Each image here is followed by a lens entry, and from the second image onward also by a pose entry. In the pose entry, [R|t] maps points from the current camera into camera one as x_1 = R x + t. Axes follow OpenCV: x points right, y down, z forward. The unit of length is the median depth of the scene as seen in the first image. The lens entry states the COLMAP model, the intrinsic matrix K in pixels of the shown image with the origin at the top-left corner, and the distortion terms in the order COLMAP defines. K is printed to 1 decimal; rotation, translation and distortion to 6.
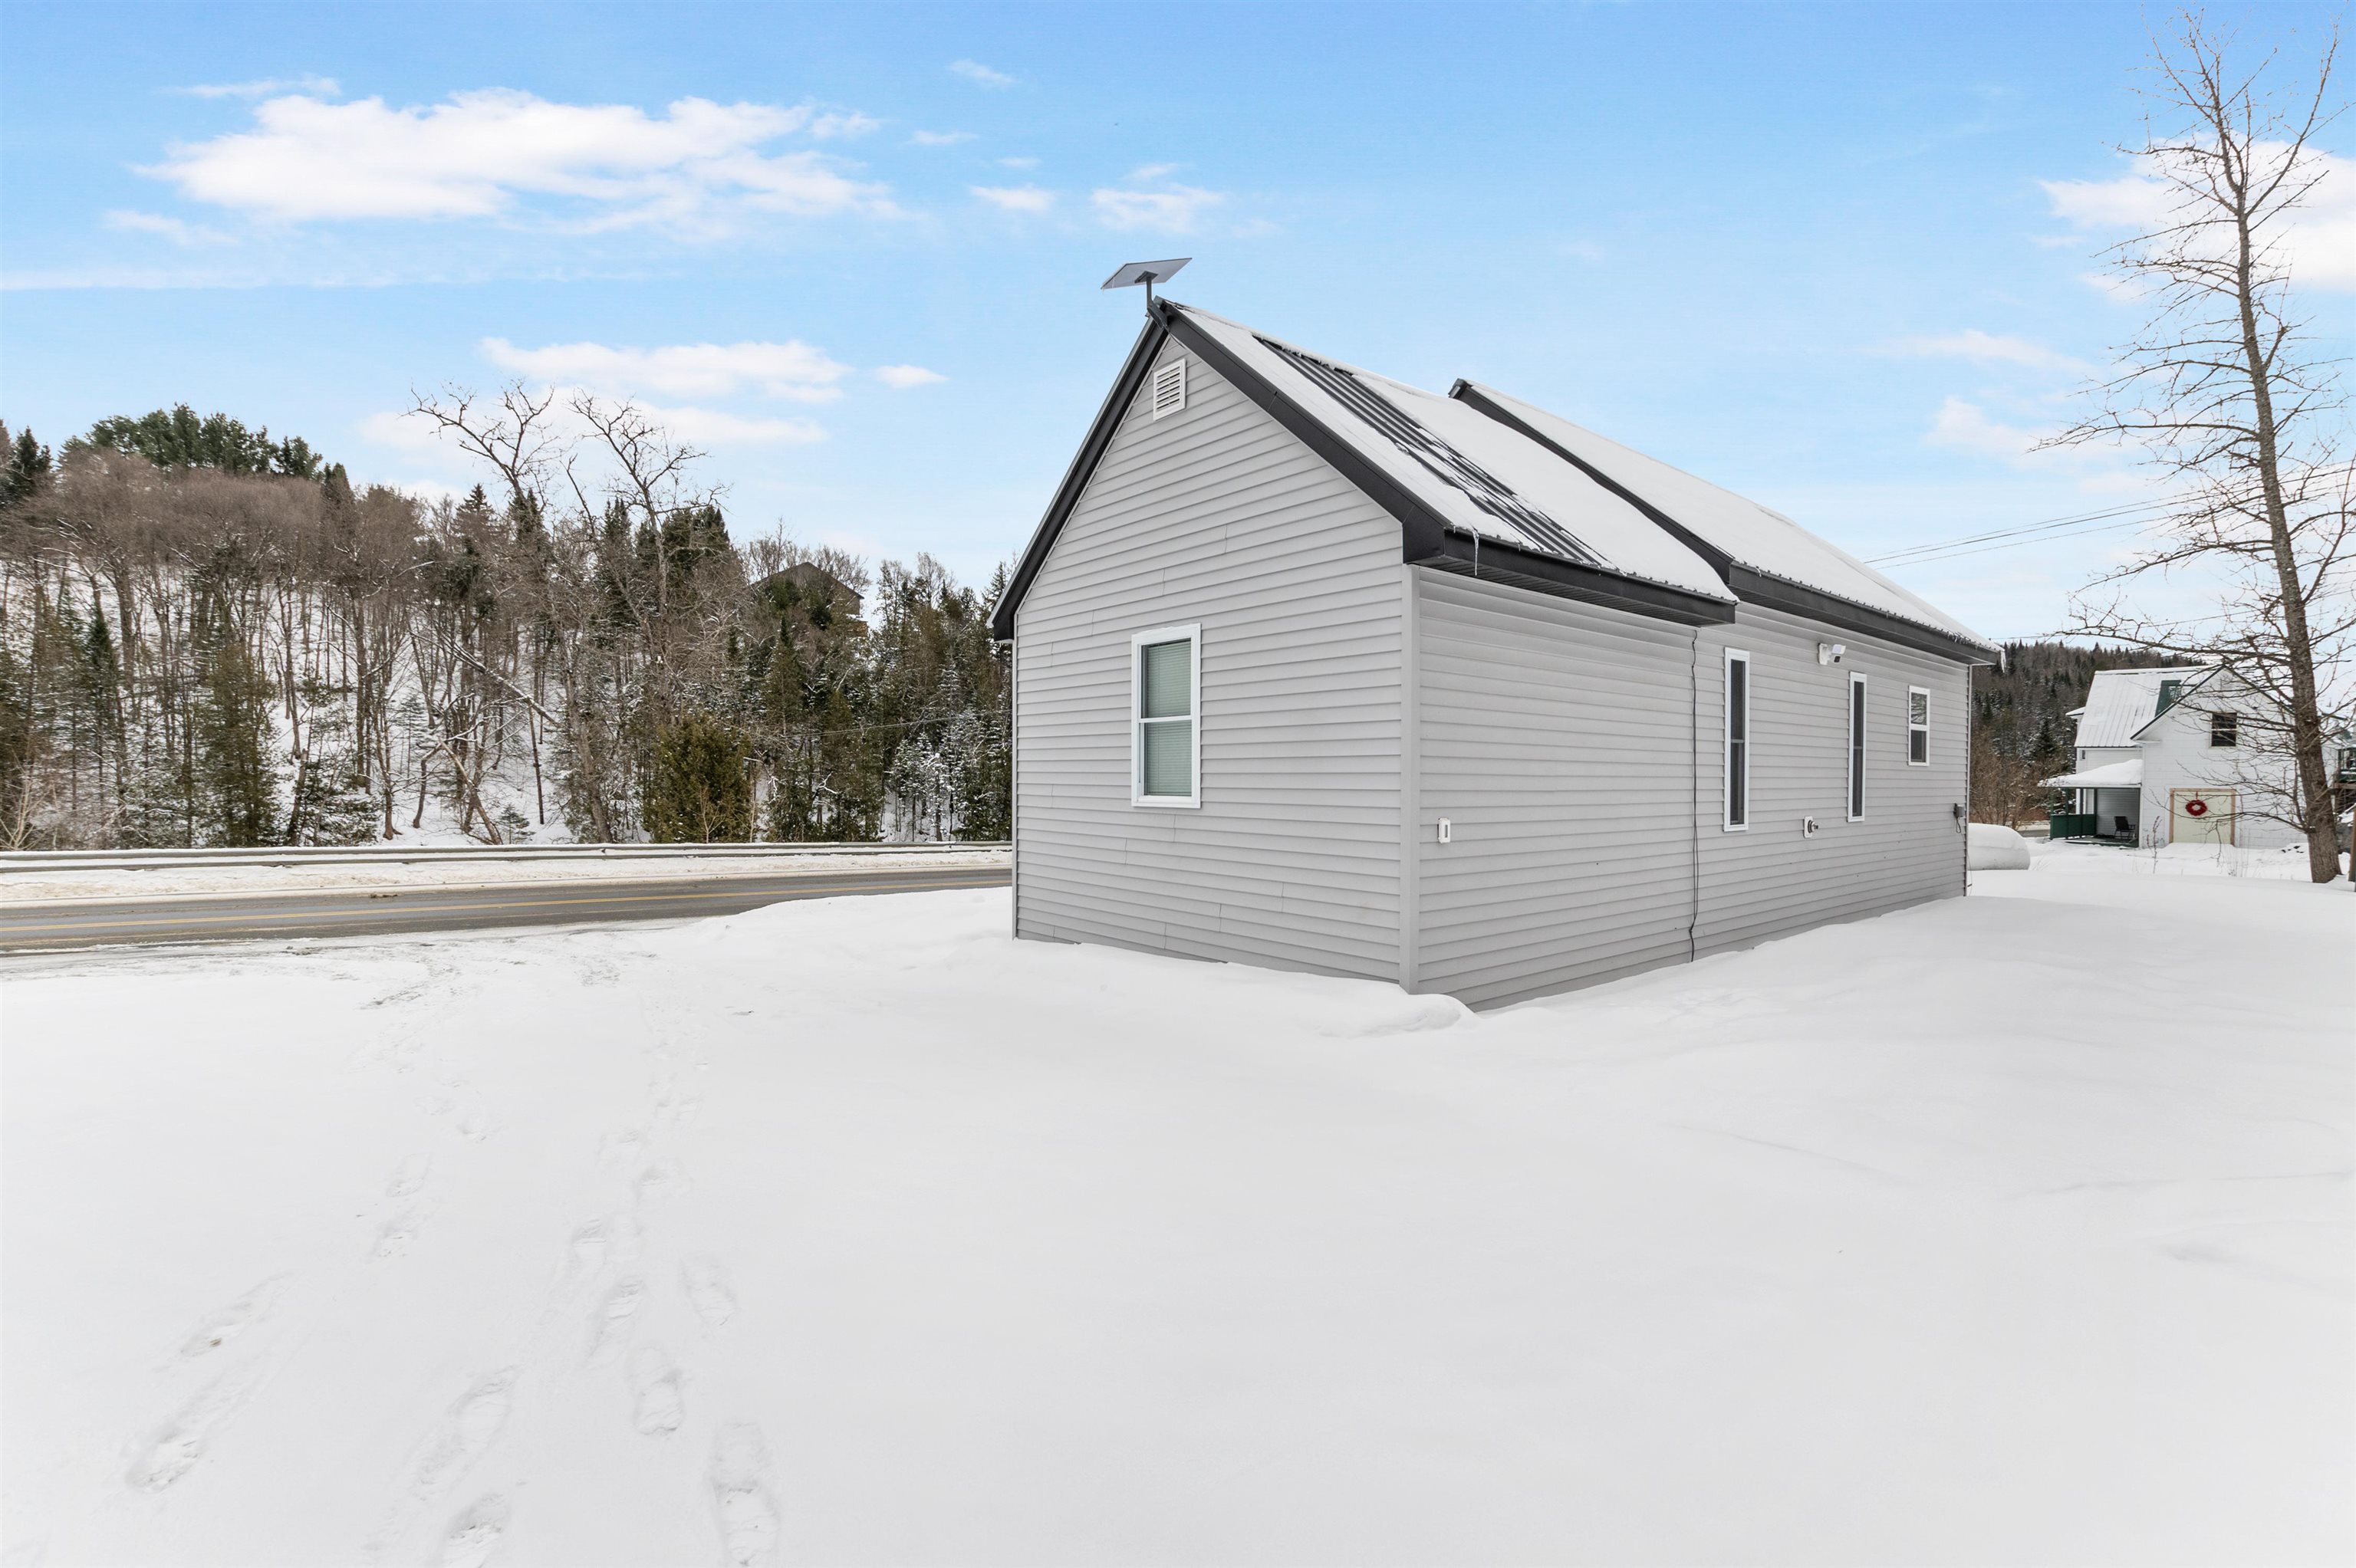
lens RADIAL K [[1031.4, 0, 1188.8], [0, 1031.4, 771.5], [0, 0, 1]] dist [-0.011474, 0.000037]
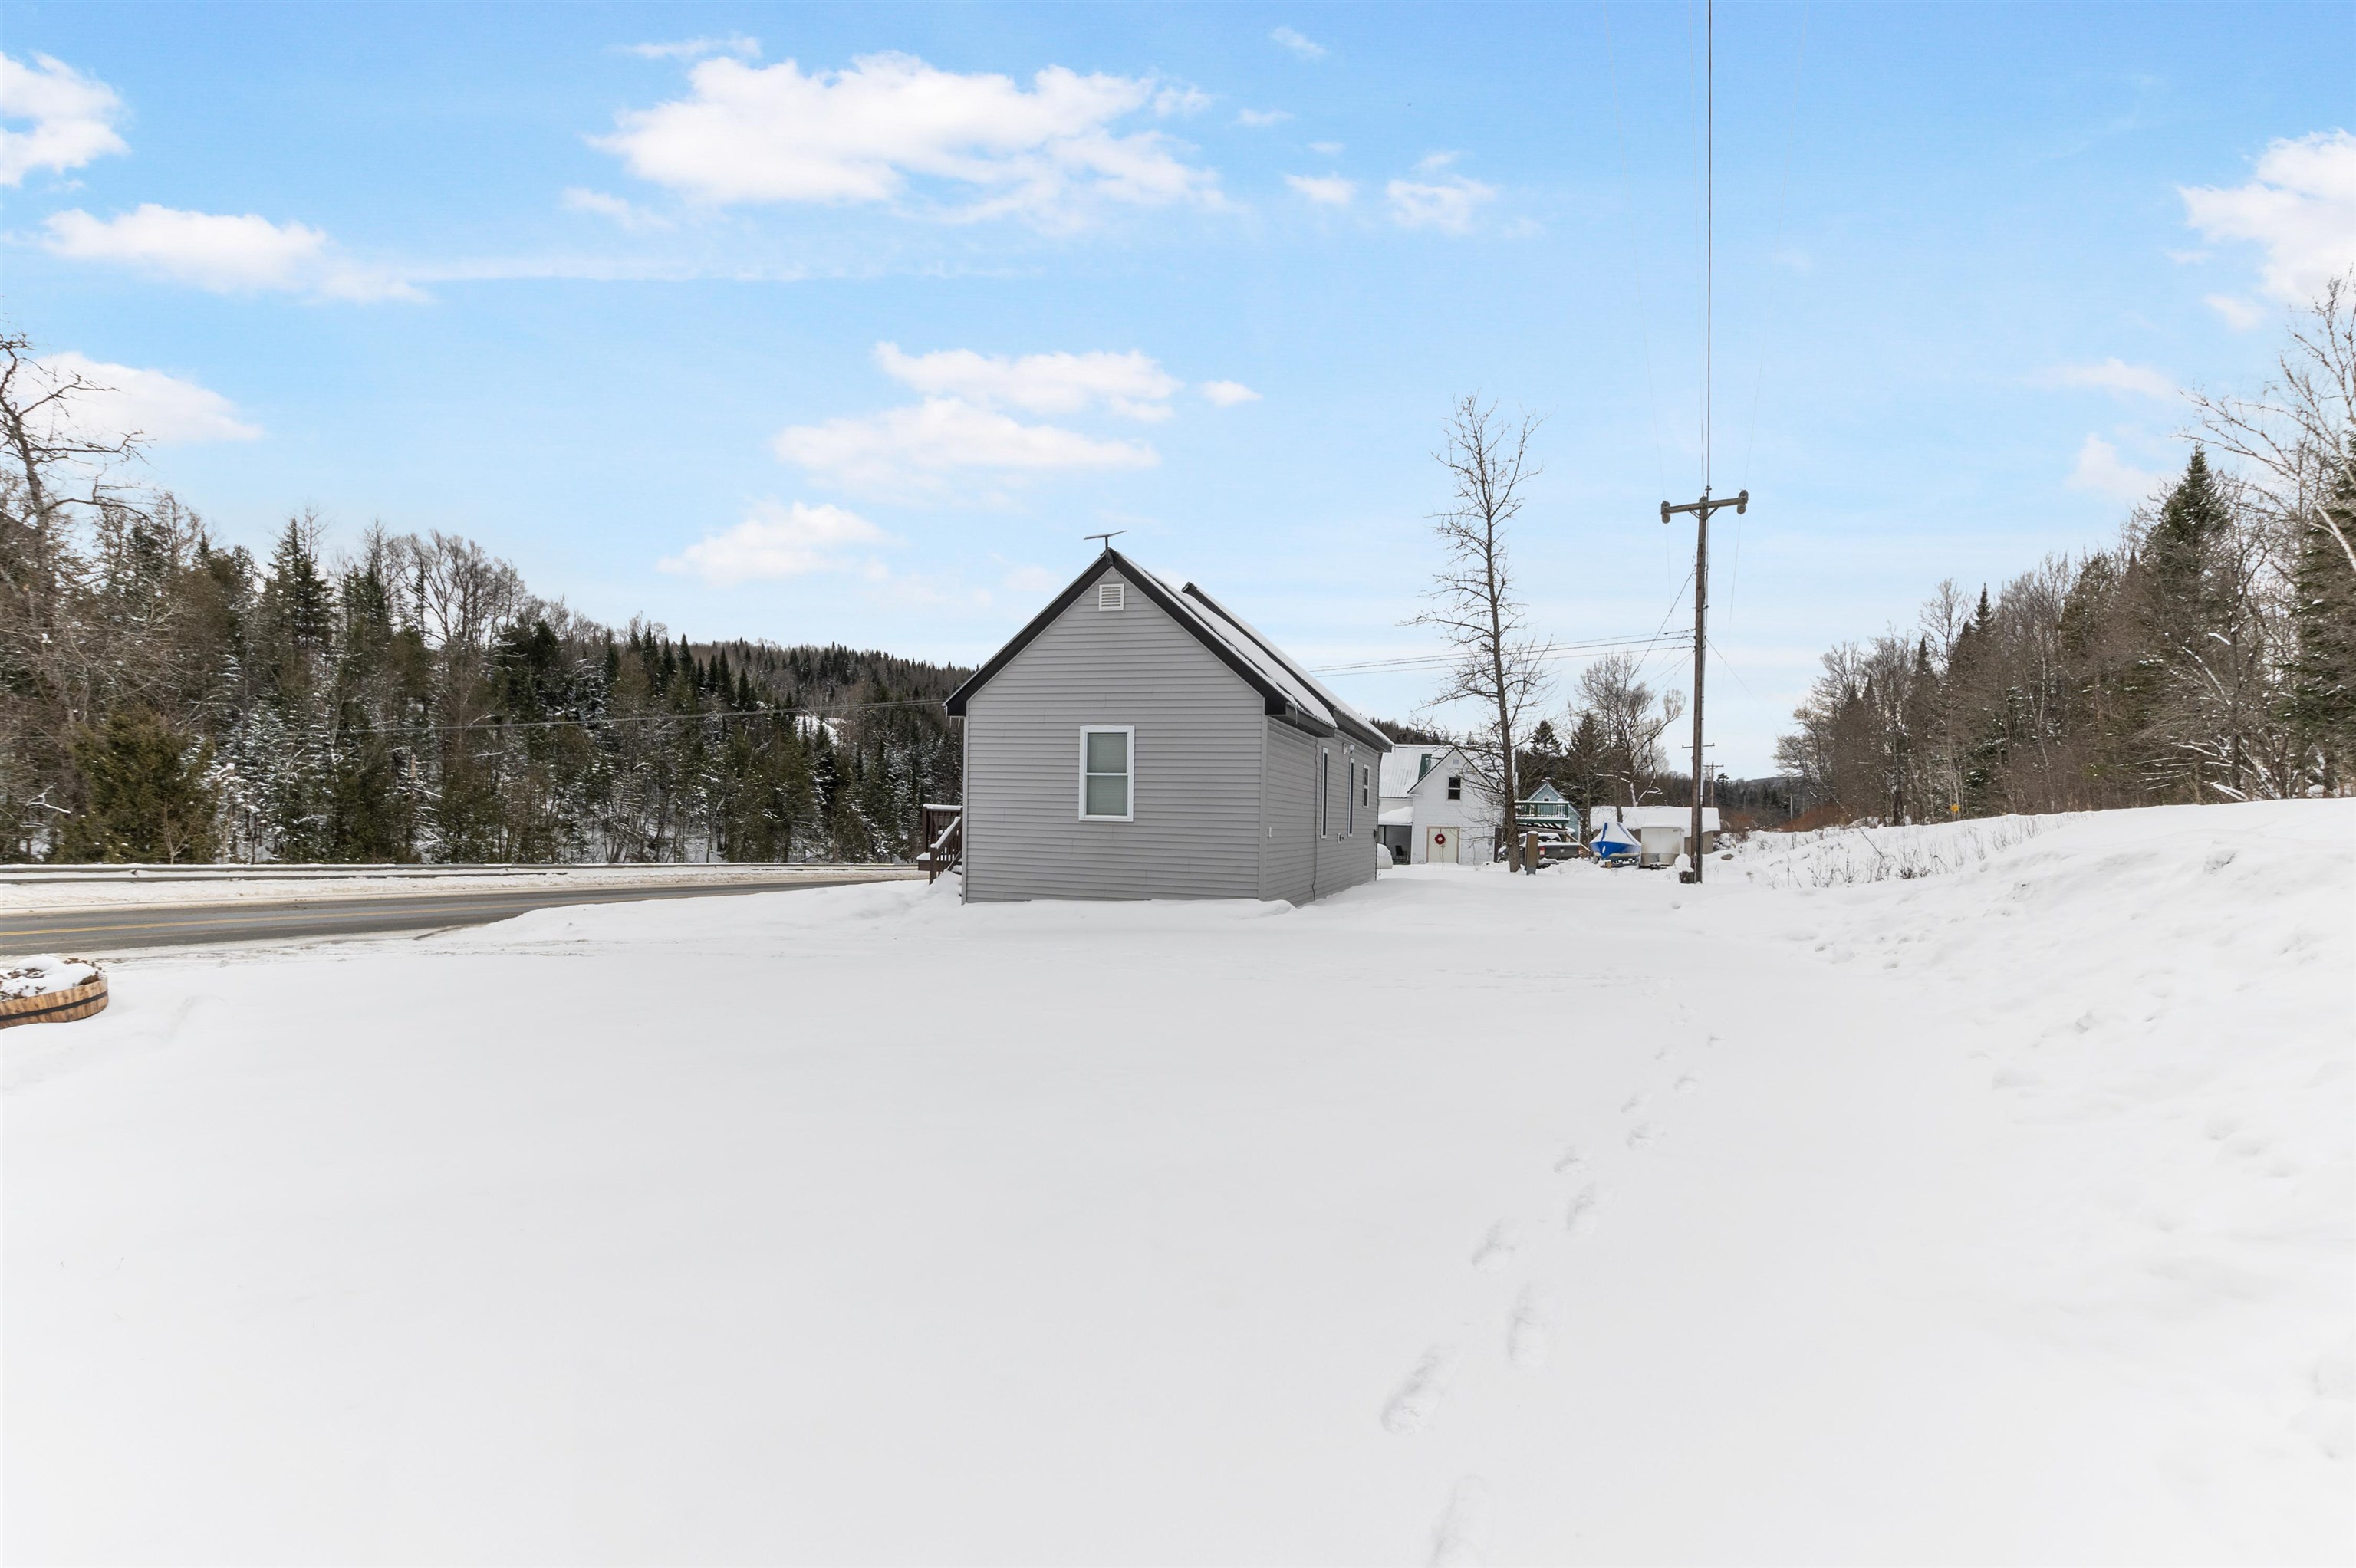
lens RADIAL K [[1057.7, 0, 1178.7], [0, 1057.7, 789.4], [0, 0, 1]] dist [-0.011152, 0.000373]
pose [[0.848640, 0.030770, 0.528076, -0.173867], [-0.023735, 0.999516, -0.020096, 0.002354], [-0.528439, 0.004521, 0.848959, -0.130892]]
